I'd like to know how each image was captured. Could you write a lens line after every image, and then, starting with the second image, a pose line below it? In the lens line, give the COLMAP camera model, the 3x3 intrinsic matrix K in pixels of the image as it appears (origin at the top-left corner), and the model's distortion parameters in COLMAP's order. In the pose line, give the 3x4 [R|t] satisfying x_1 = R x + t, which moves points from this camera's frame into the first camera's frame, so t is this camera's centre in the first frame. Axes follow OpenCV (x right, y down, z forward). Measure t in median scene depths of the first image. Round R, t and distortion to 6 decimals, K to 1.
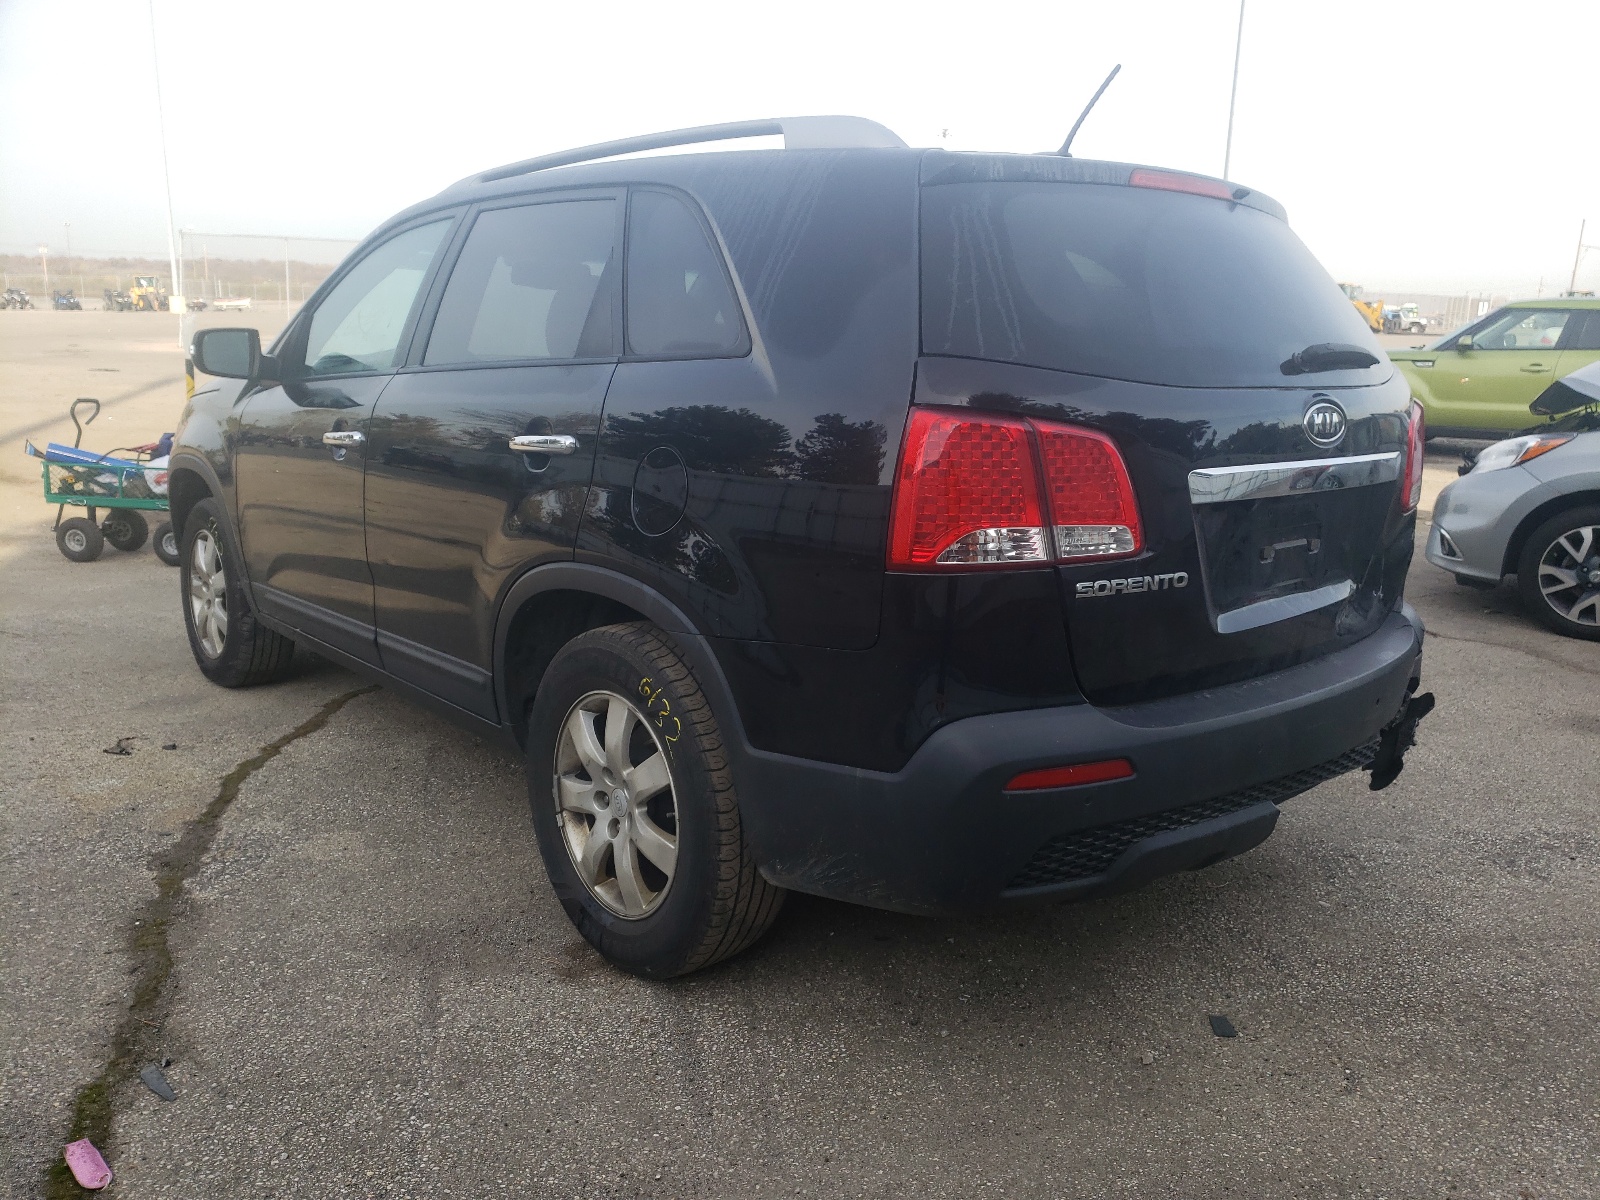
lens RADIAL K [[1235.4, 0, 800.0], [0, 1235.4, 600.0], [0, 0, 1]] dist [0.032032, 0.003905]
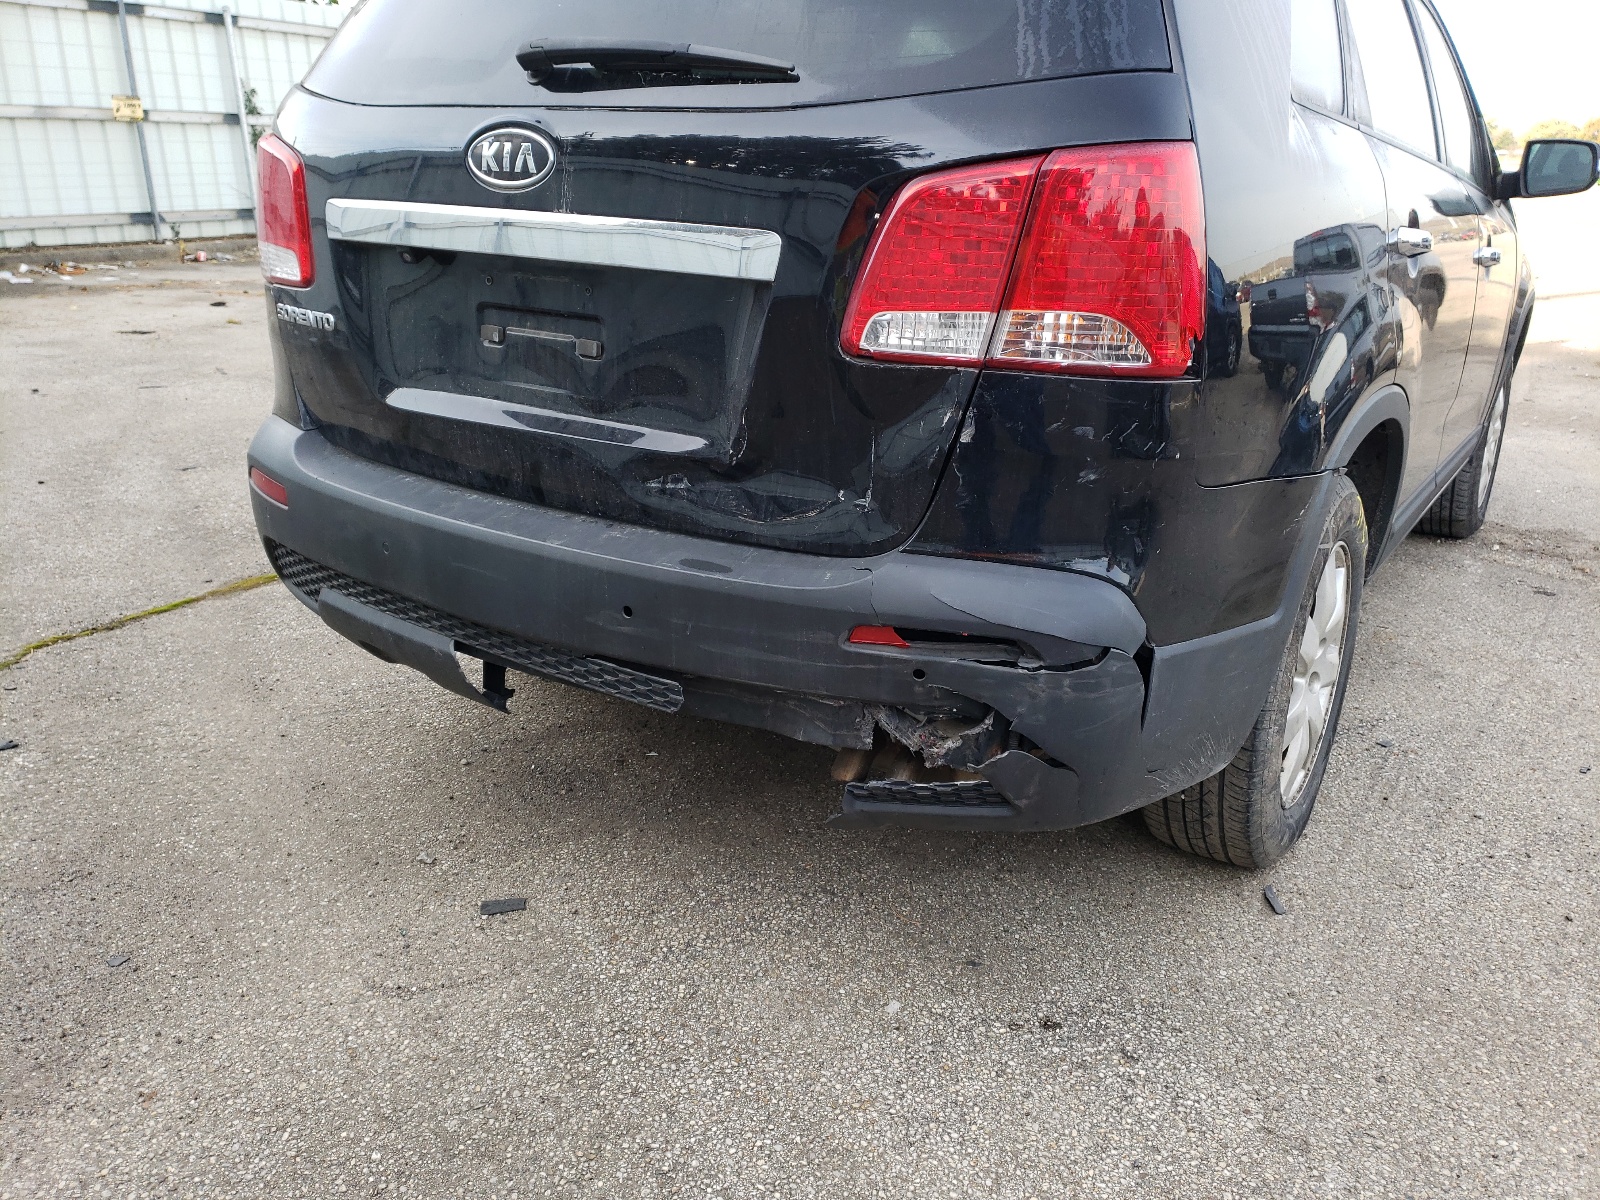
lens RADIAL K [[1231.9, 0, 800.0], [0, 1231.9, 600.0], [0, 0, 1]] dist [0.052063, -0.036846]
pose [[0.270026, 0.302455, -0.914115, 1.109857], [-0.213046, 0.944618, 0.249615, -0.108621], [0.938987, 0.127346, 0.319508, 0.900952]]
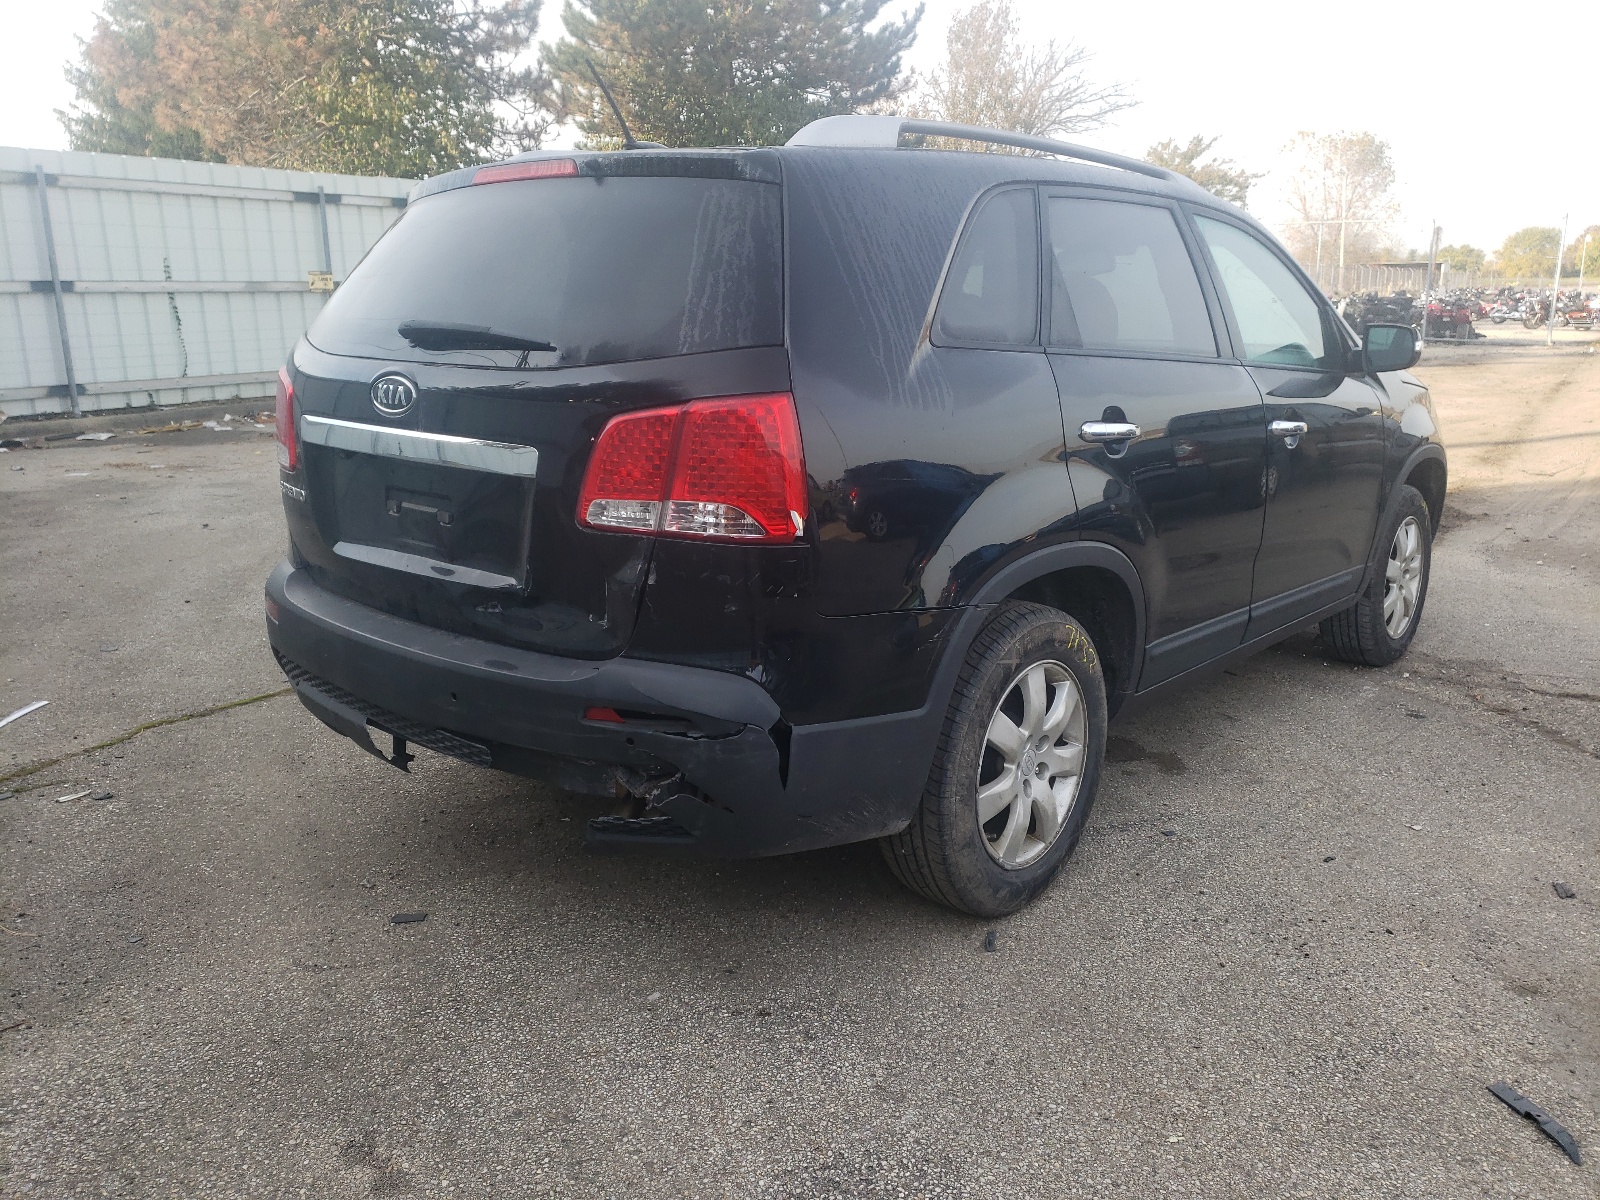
lens RADIAL K [[1235.4, 0, 800.0], [0, 1235.4, 600.0], [0, 0, 1]] dist [0.032032, 0.003905]
pose [[0.139737, 0.212960, -0.967017, 1.444739], [-0.200724, 0.962415, 0.182941, -0.223053], [0.969631, 0.168540, 0.177231, 1.105987]]
